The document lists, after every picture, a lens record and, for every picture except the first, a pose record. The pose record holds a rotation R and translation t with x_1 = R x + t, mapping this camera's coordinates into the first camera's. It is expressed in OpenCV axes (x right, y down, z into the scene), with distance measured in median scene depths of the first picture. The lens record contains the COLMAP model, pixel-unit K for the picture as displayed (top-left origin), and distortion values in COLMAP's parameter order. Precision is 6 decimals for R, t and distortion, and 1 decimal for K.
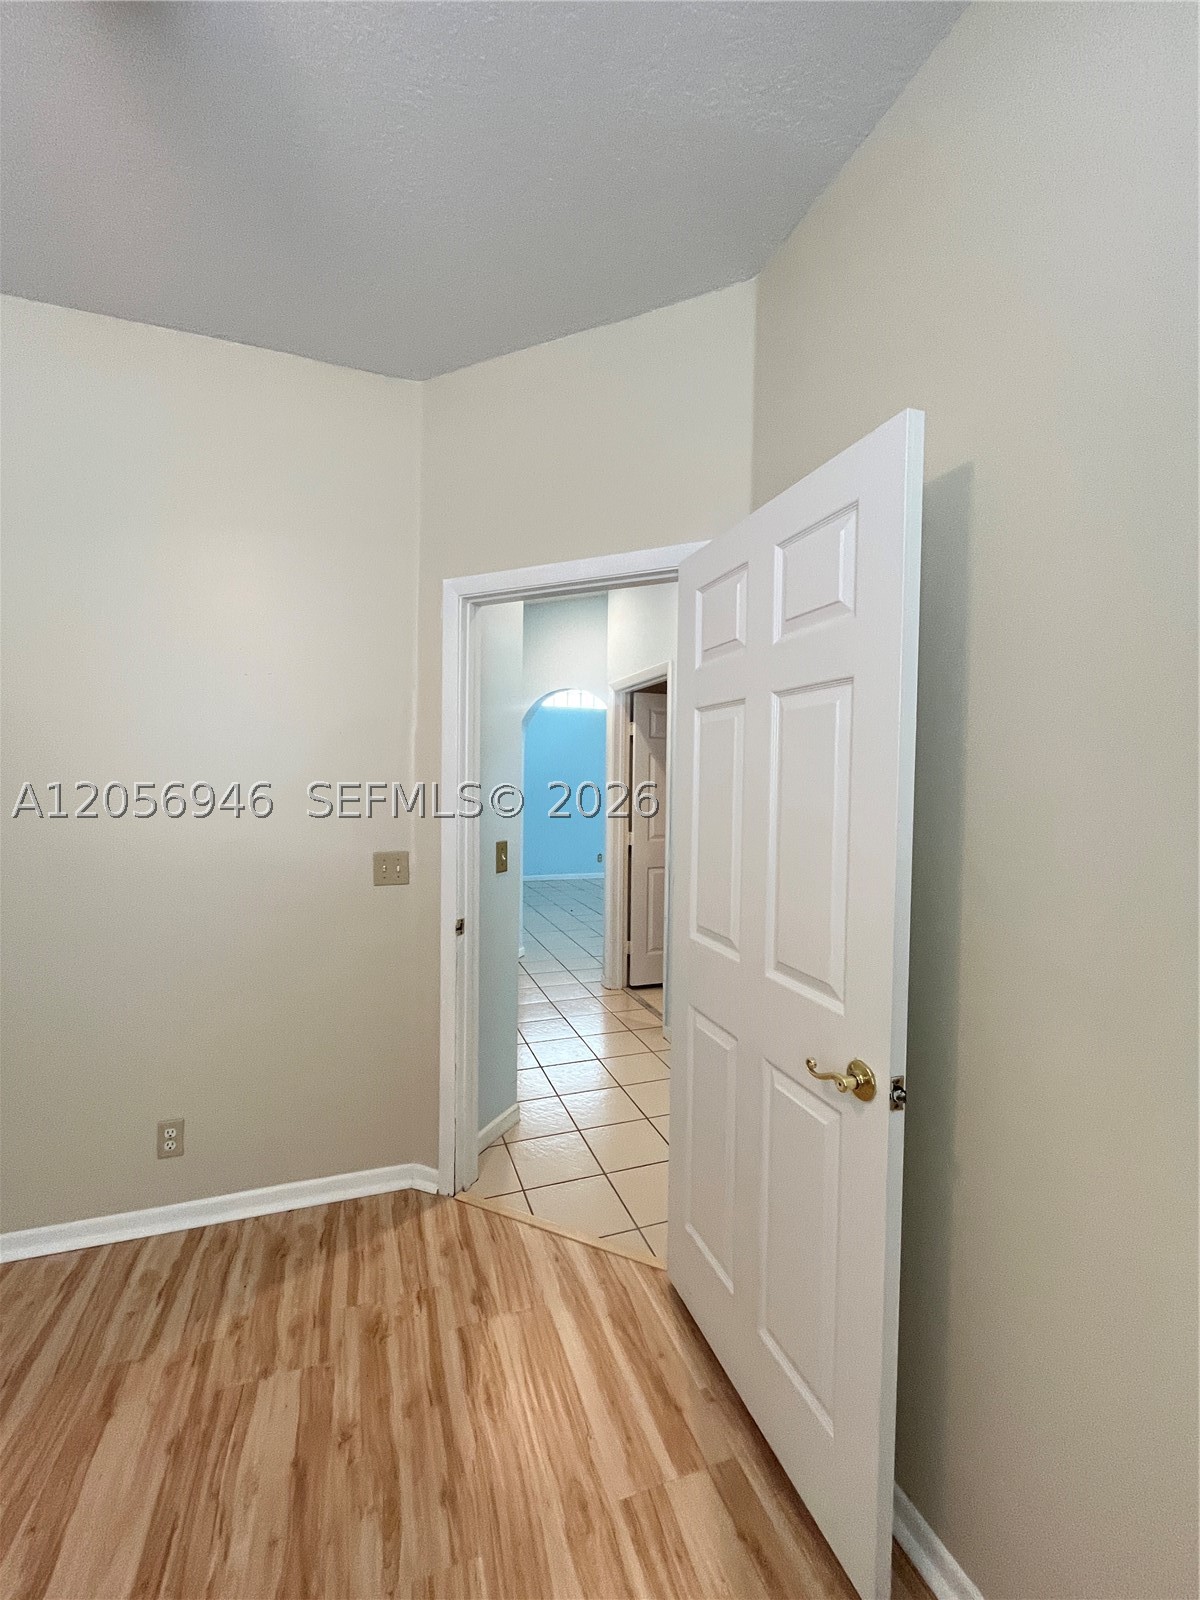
lens RADIAL K [[646.1, 0, 598.5], [0, 646.1, 797.7], [0, 0, 1]] dist [-0.003163, -0.000125]
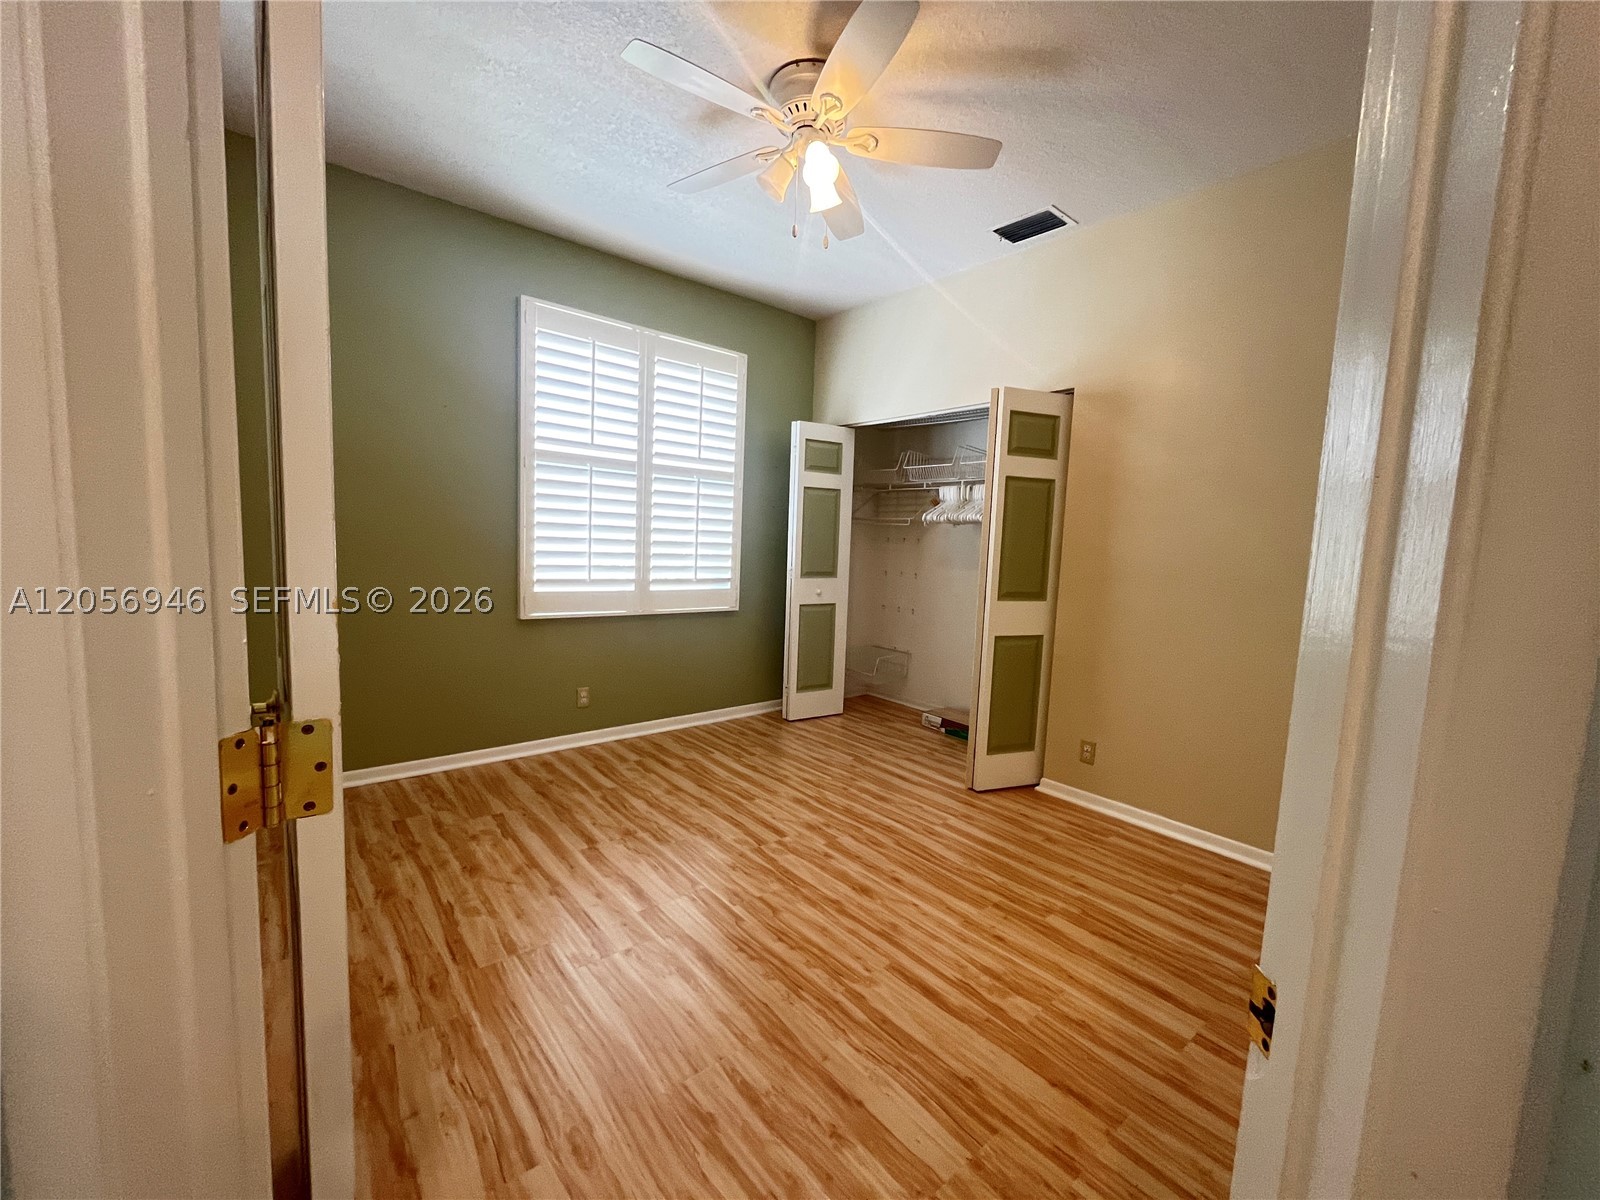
lens RADIAL K [[646.1, 0, 800.5], [0, 646.1, 604.3], [0, 0, 1]] dist [-0.003163, -0.000125]
pose [[-0.937812, -0.014835, -0.346826, 0.010011], [-0.060957, 0.990600, 0.122456, 0.078426], [0.341749, 0.135982, -0.929901, 1.864684]]
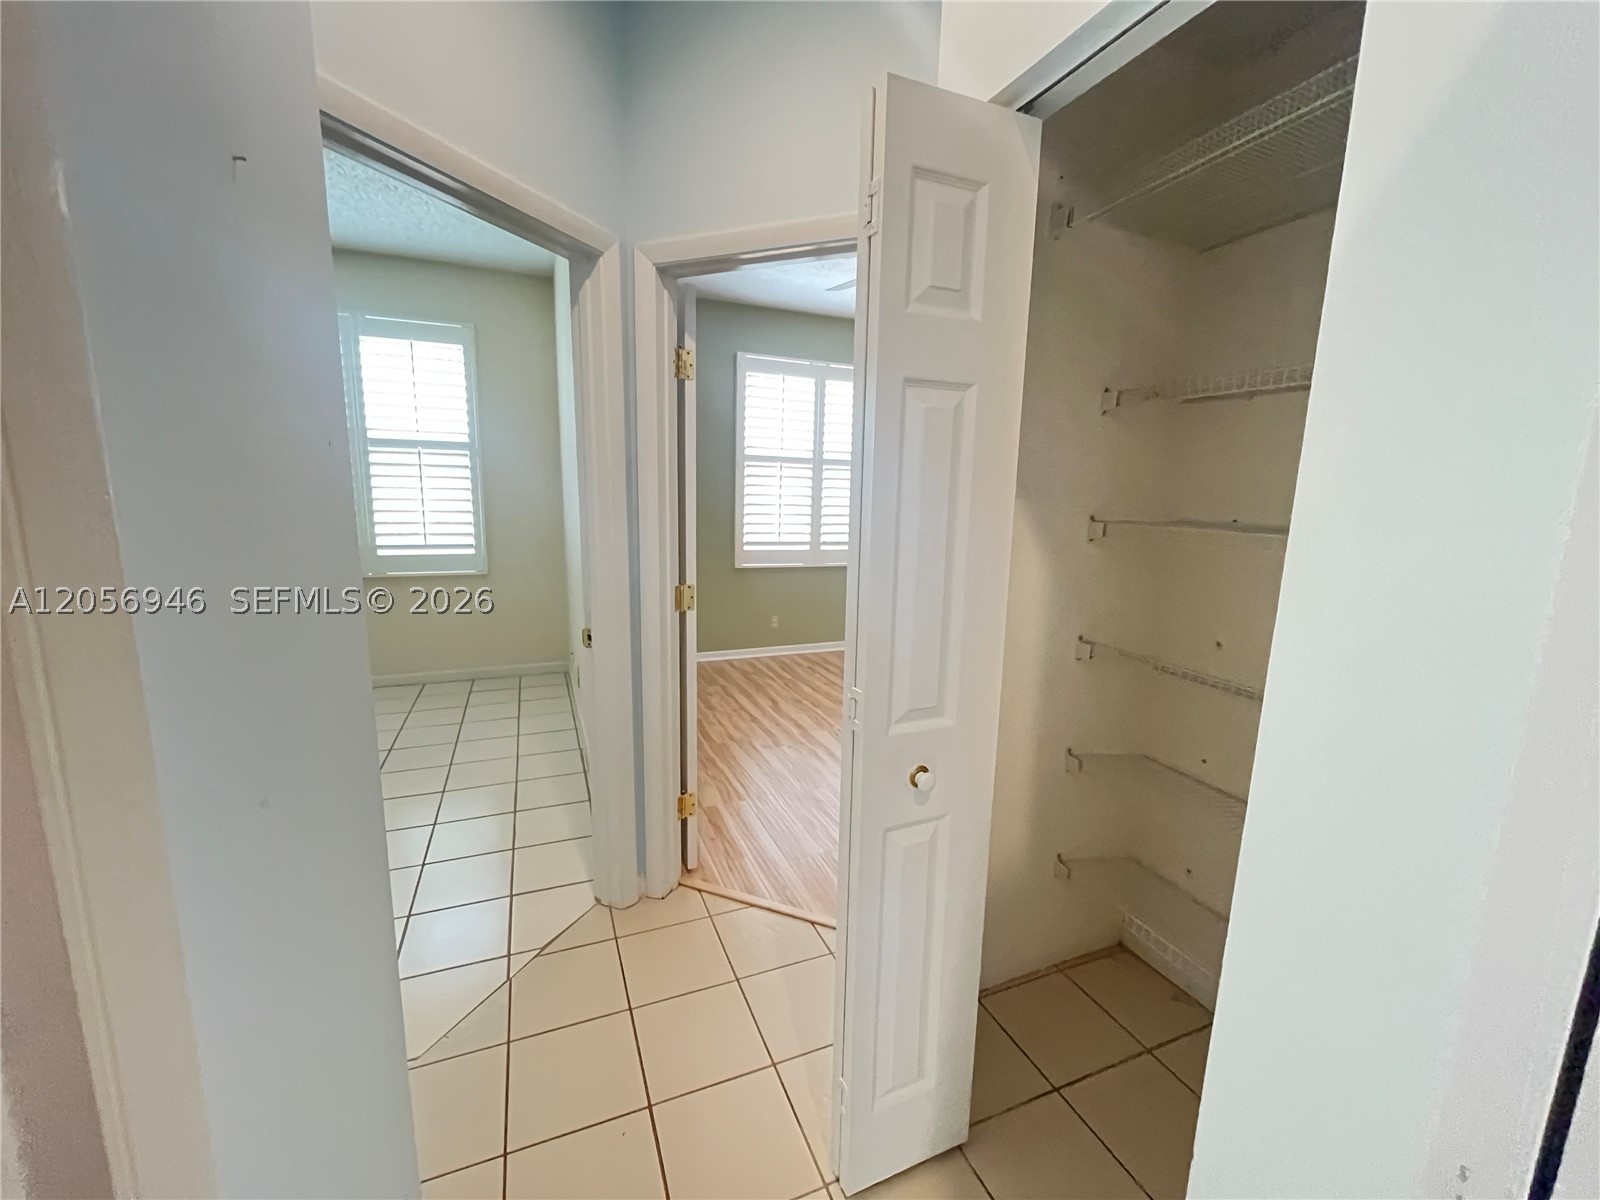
lens RADIAL K [[646.1, 0, 800.1], [0, 646.1, 606.9], [0, 0, 1]] dist [-0.003163, -0.000125]
pose [[-0.998272, -0.026100, -0.052639, -0.026820], [-0.036337, 0.978286, 0.204051, -0.060062], [0.046170, 0.205612, -0.977544, 2.985641]]
